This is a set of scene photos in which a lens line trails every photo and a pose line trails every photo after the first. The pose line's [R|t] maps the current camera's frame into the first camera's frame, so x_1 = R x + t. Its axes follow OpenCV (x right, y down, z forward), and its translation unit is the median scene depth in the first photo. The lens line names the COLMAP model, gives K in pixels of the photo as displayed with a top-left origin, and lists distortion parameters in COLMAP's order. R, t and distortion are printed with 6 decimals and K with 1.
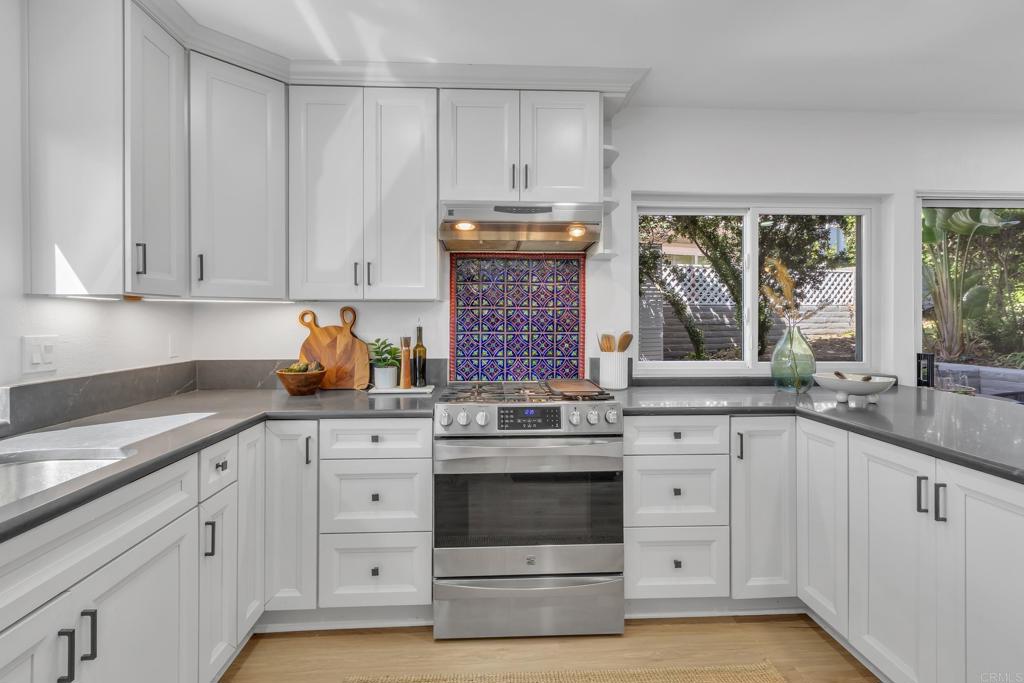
lens RADIAL K [[483.7, 0, 566.9], [0, 483.7, 315.4], [0, 0, 1]] dist [0.005343, -0.000345]
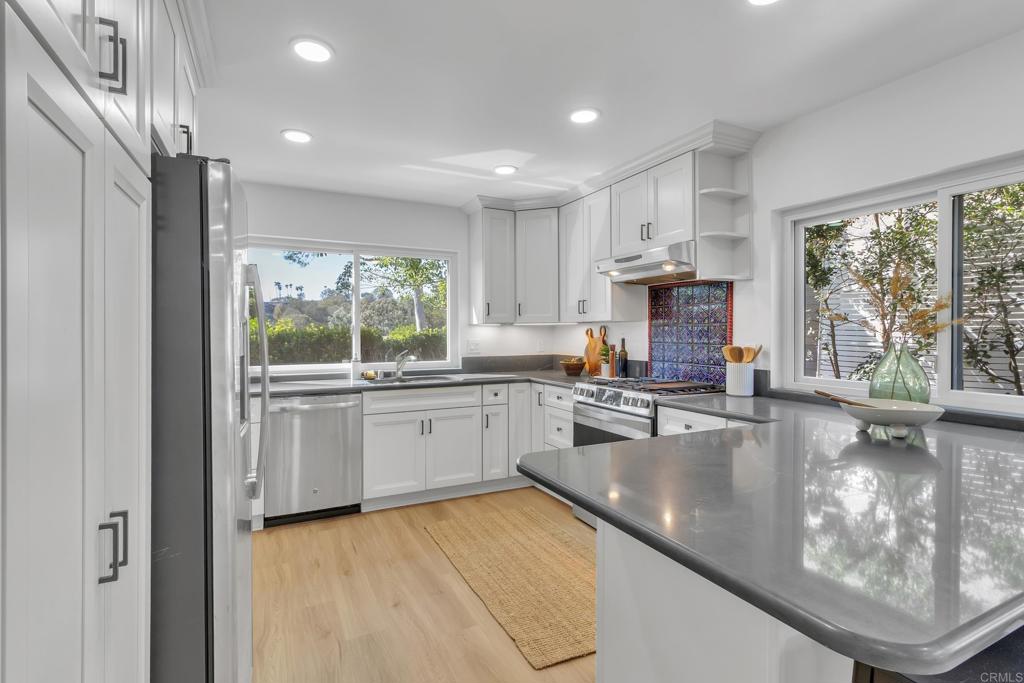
lens RADIAL K [[483.7, 0, 513.4], [0, 483.7, 338.6], [0, 0, 1]] dist [0.005343, -0.000345]
pose [[0.409483, 0.011670, -0.912243, 0.924545], [0.009516, 0.999809, 0.017061, -0.004915], [0.912268, -0.015668, 0.409293, 0.060122]]
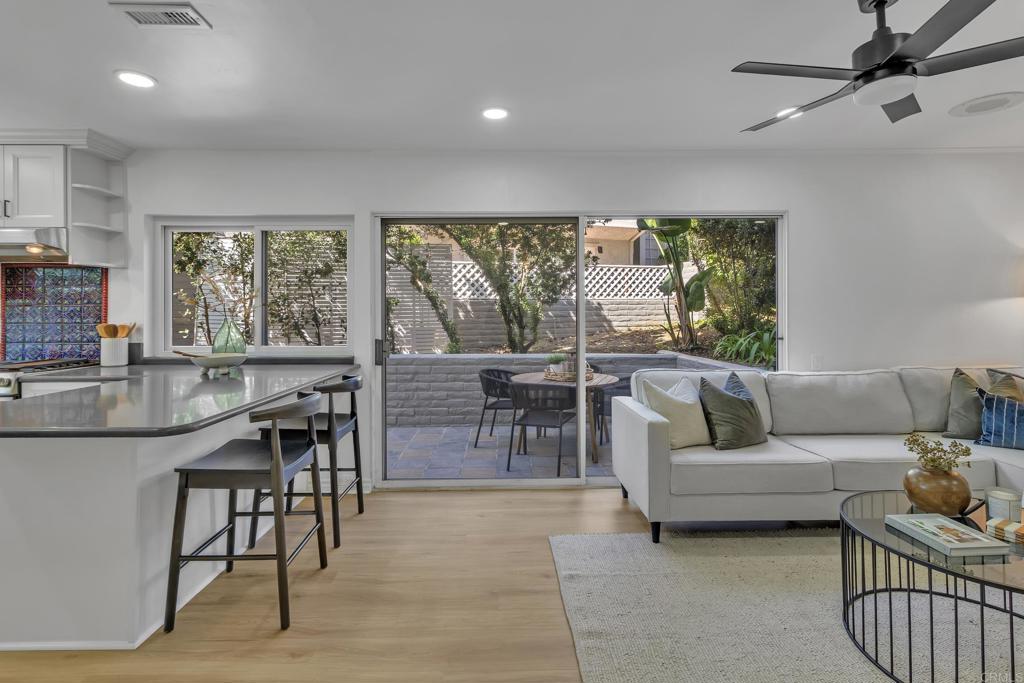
lens RADIAL K [[483.7, 0, 507.1], [0, 483.7, 305.8], [0, 0, 1]] dist [0.005343, -0.000345]
pose [[0.999358, -0.003983, -0.035599, 1.238484], [0.003812, 0.999981, -0.004886, -0.002534], [0.035618, 0.004748, 0.999354, -0.293854]]
